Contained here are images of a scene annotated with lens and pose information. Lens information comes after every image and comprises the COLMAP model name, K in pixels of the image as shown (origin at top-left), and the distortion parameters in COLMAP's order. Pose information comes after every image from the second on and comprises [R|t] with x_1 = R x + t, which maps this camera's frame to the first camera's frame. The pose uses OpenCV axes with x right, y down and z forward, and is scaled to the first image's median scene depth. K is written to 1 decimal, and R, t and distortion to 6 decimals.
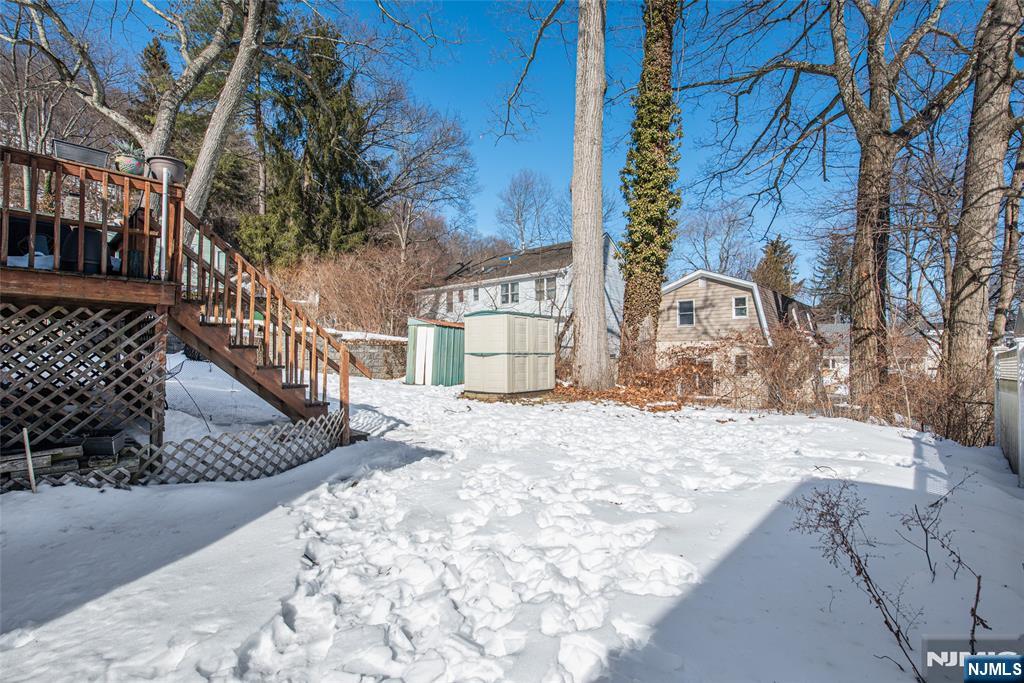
lens RADIAL K [[461.6, 0, 507.1], [0, 461.6, 347.1], [0, 0, 1]] dist [-0.019173, -0.000633]
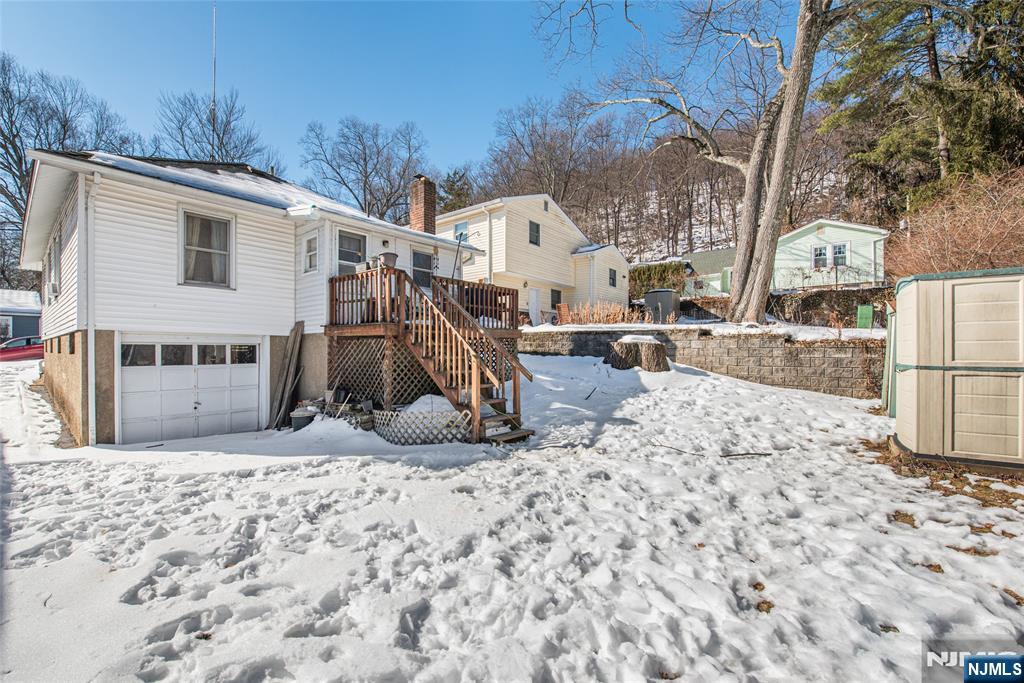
lens RADIAL K [[428.7, 0, 509.8], [0, 428.7, 351.4], [0, 0, 1]] dist [0.005340, -0.000413]
pose [[0.042214, -0.006706, -0.999086, 0.335947], [0.020668, 0.999769, -0.005838, -0.004932], [0.998895, -0.020402, 0.042343, 0.478055]]
